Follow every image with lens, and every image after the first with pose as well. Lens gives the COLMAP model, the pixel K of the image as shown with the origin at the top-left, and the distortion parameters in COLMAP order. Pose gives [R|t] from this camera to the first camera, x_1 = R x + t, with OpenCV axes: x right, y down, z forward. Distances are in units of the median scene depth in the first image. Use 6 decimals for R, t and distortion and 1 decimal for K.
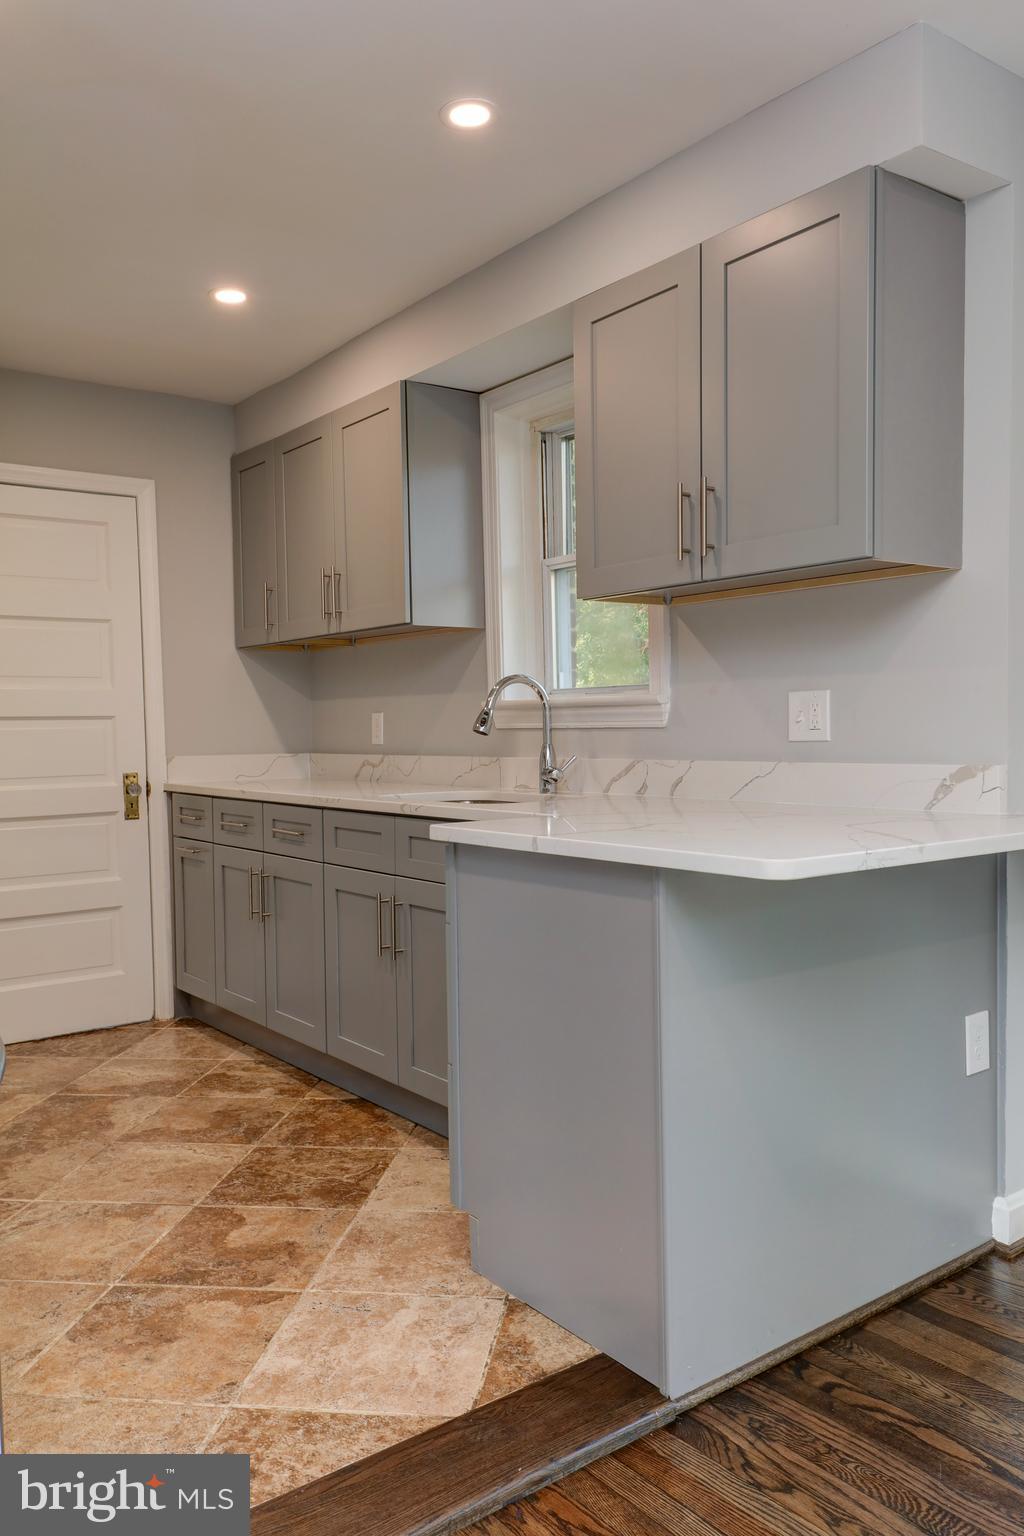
lens RADIAL K [[1195.9, 0, 514.7], [0, 1195.9, 775.0], [0, 0, 1]] dist [0.048100, -0.060880]
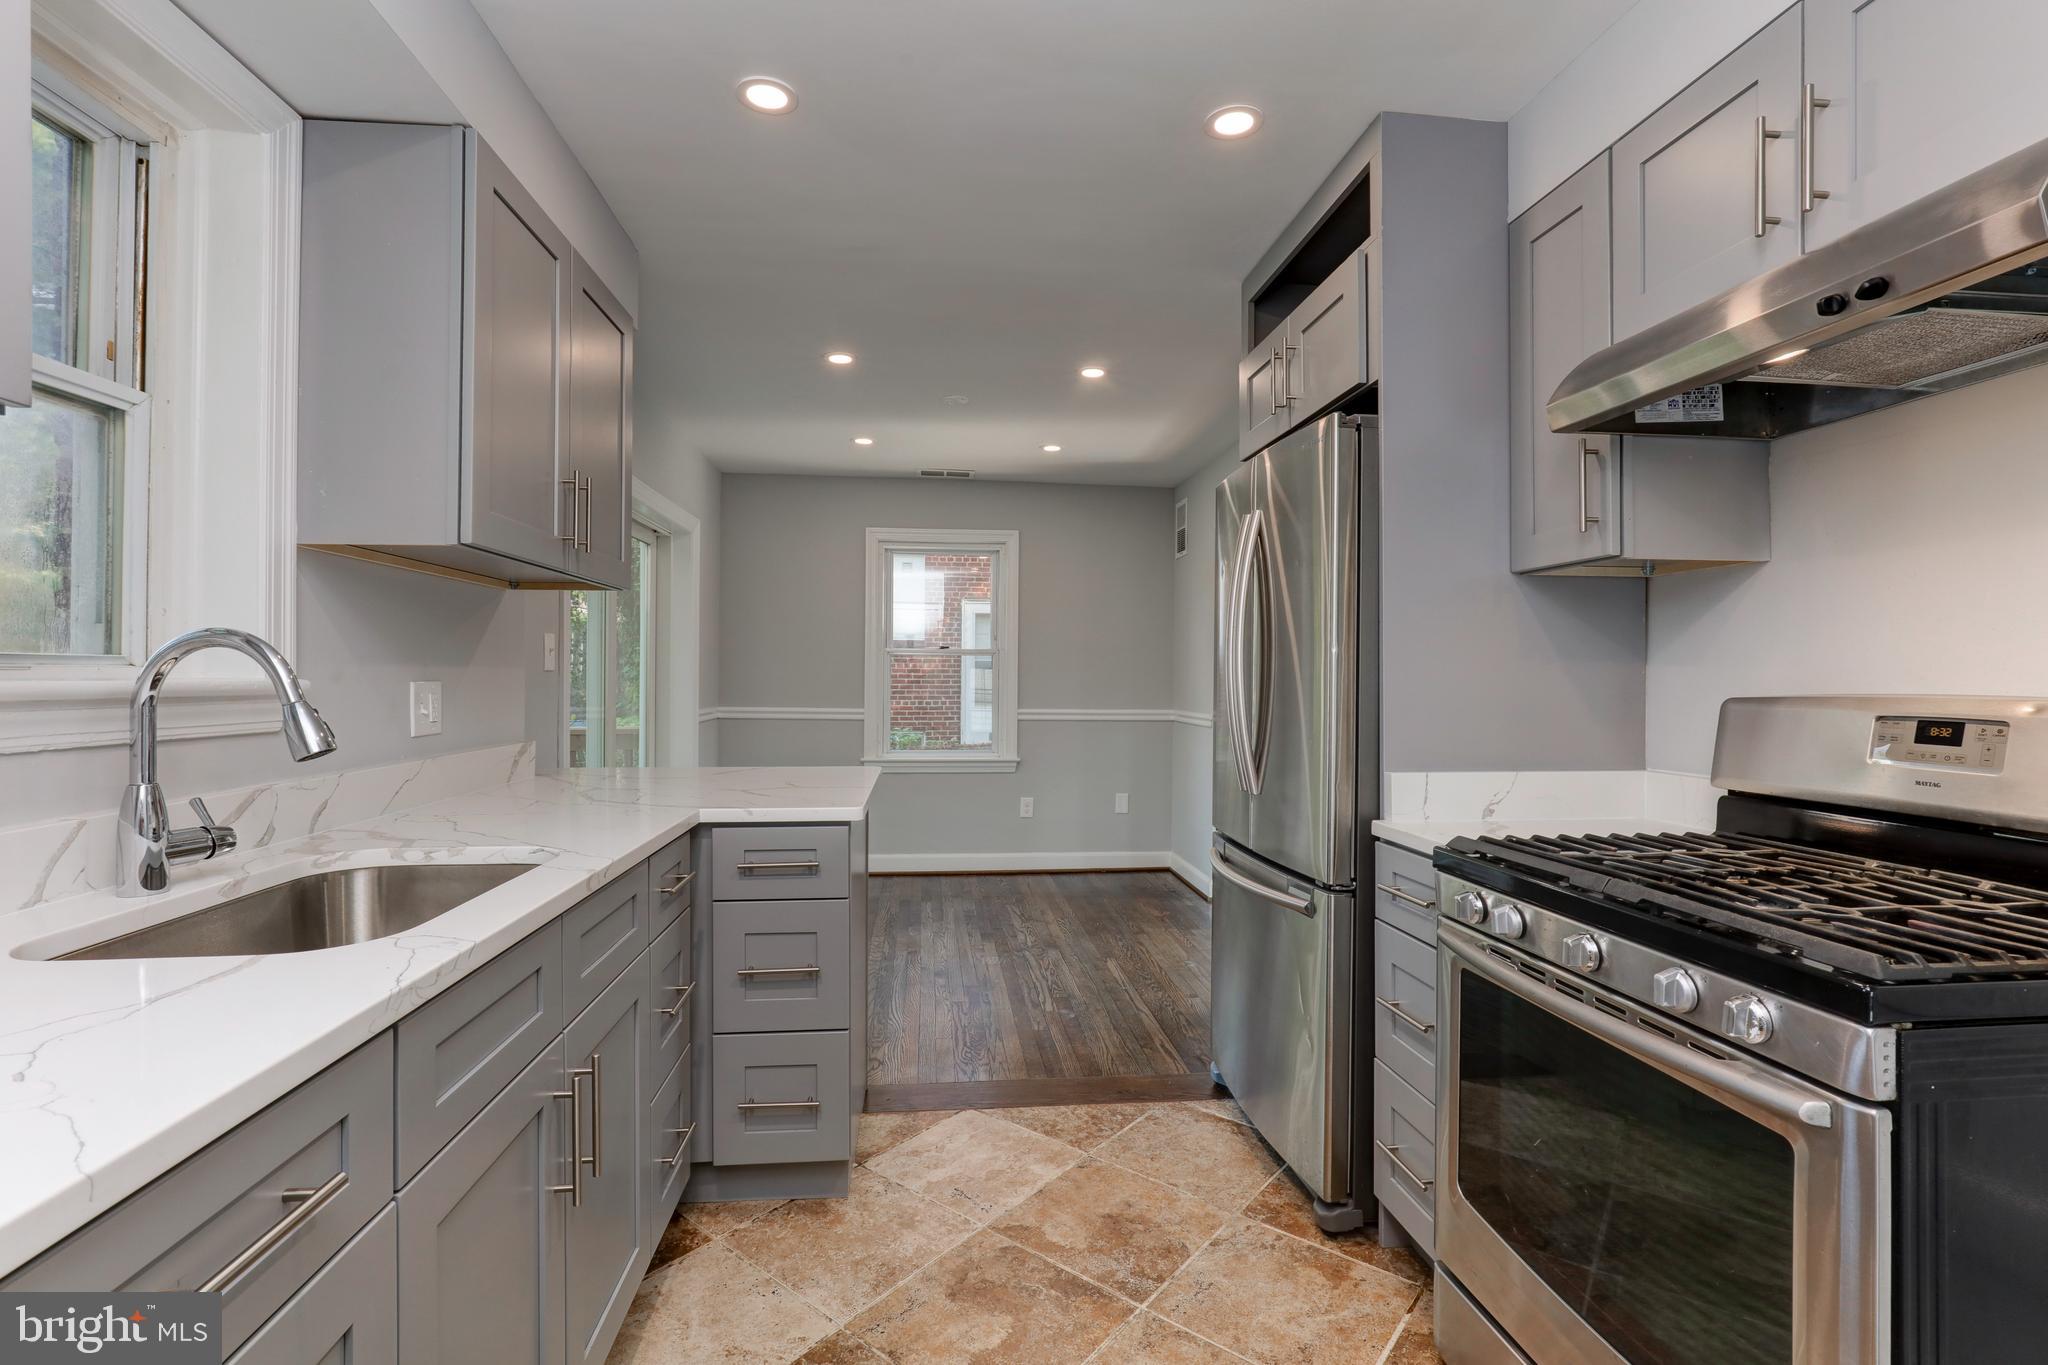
lens RADIAL K [[931.5, 0, 1020.7], [0, 931.5, 674.1], [0, 0, 1]] dist [-0.012352, 0.005112]
pose [[-0.857752, 0.013765, 0.513879, -0.595852], [0.031719, 0.999154, 0.026181, -0.090793], [-0.513084, 0.038757, -0.857463, 1.559946]]
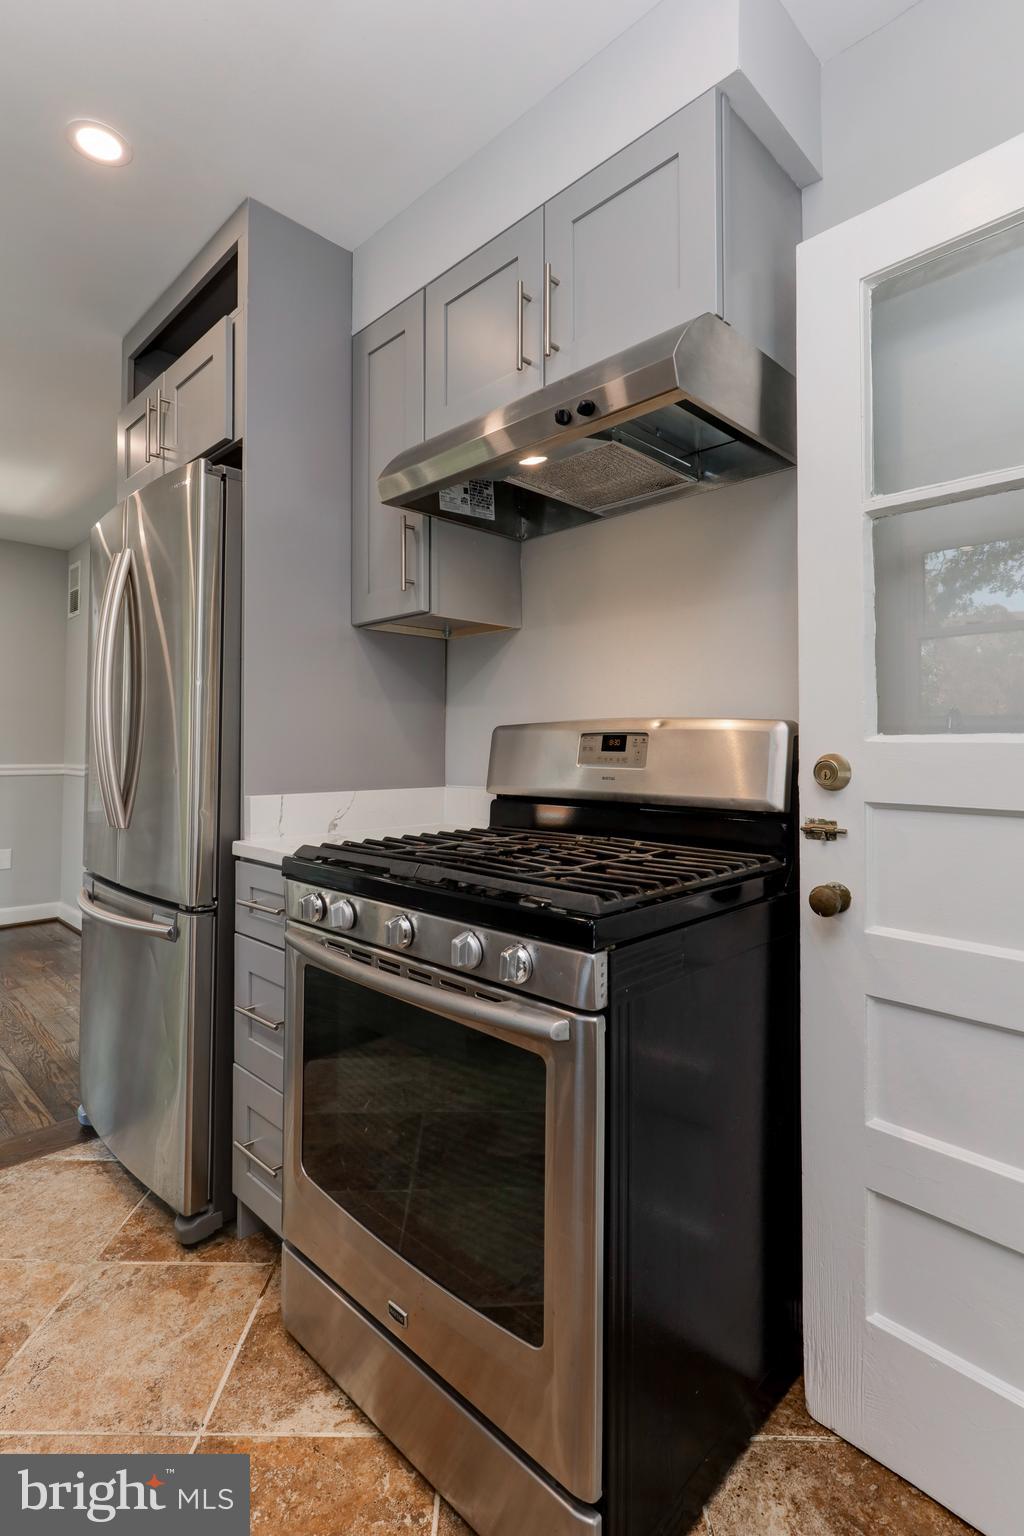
lens RADIAL K [[747.0, 0, 503.9], [0, 747.0, 727.9], [0, 0, 1]] dist [-0.003919, 0.001199]
pose [[-0.991163, 0.009199, -0.132333, -0.600620], [0.006833, 0.999809, 0.018319, -0.053611], [0.132476, 0.017253, -0.991036, 1.449960]]
